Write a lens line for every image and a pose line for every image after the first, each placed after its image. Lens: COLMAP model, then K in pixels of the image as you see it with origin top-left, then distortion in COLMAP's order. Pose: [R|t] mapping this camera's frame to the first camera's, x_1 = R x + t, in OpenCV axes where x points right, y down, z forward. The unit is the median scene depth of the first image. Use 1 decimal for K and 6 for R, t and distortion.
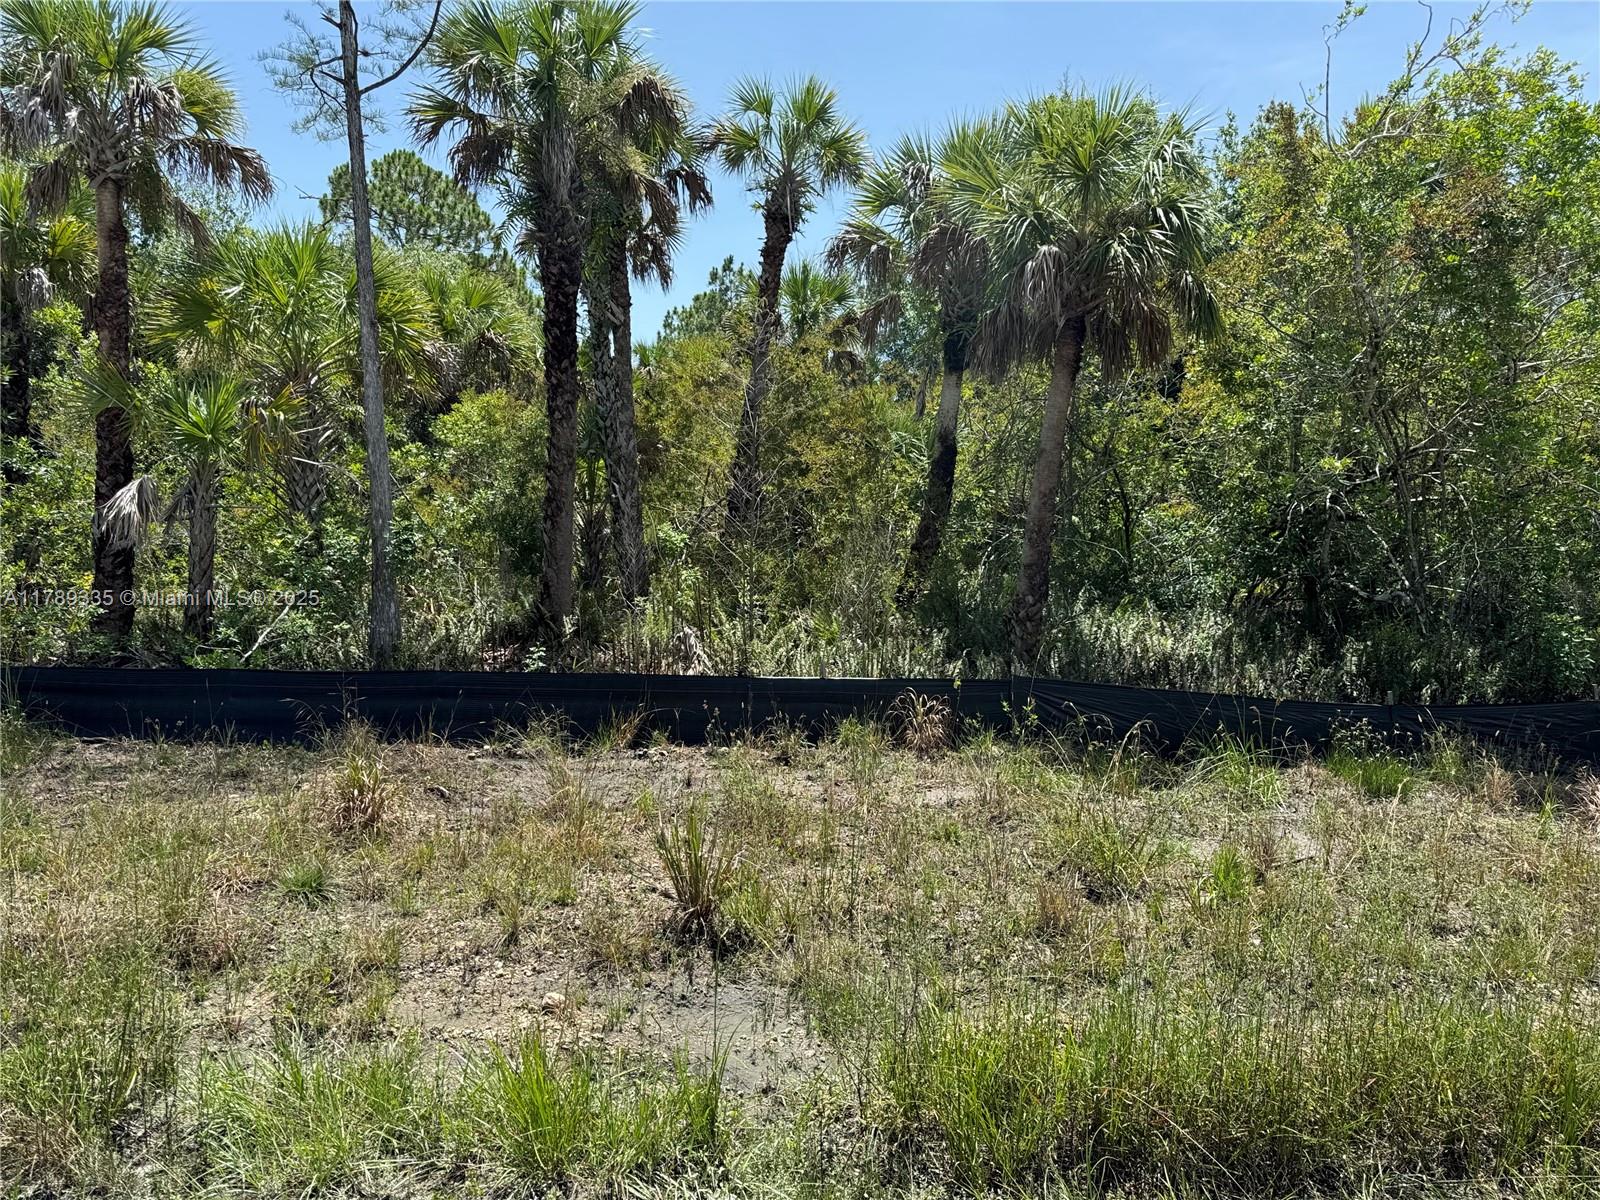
lens RADIAL K [[1129.8, 0, 809.2], [0, 1129.8, 603.8], [0, 0, 1]] dist [0.037076, -0.038662]
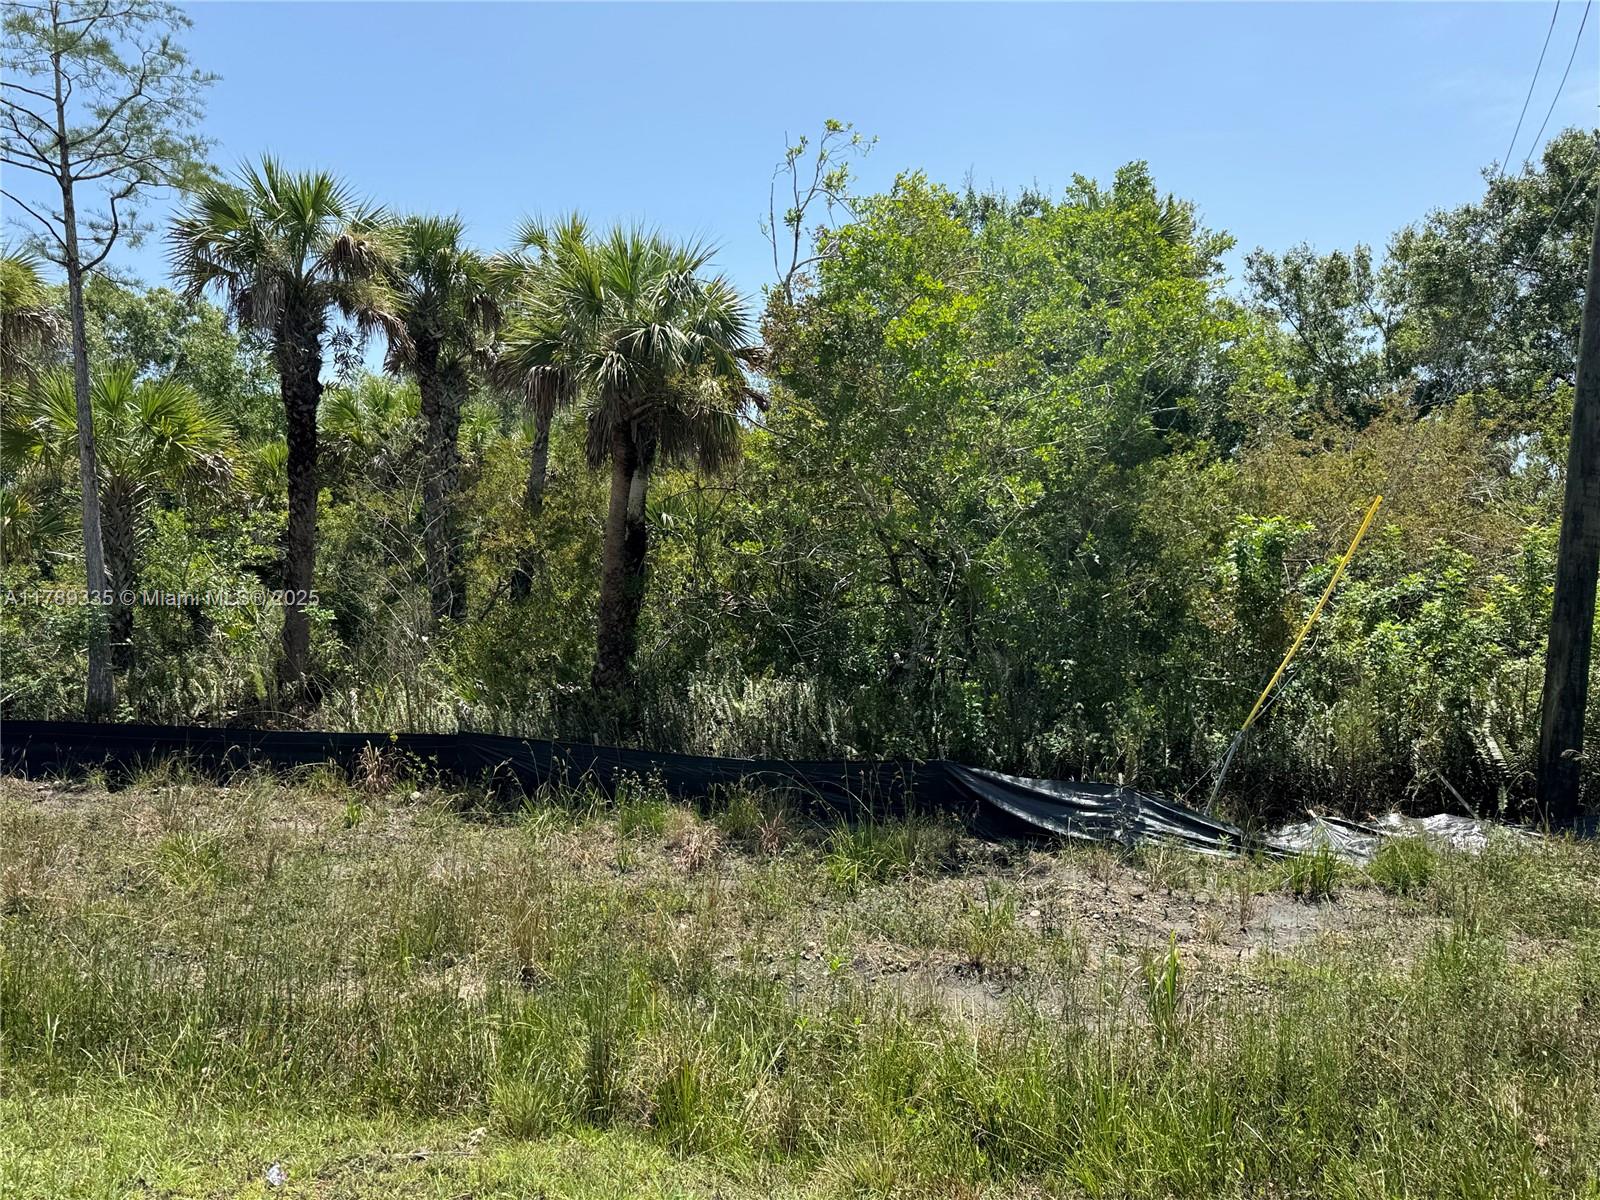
lens RADIAL K [[1129.8, 0, 803.0], [0, 1129.8, 600.2], [0, 0, 1]] dist [0.037076, -0.038662]
pose [[0.979941, -0.006694, -0.199178, 0.612695], [-0.006786, 0.997735, -0.066919, 0.003686], [0.199175, 0.066928, 0.977676, -0.068972]]
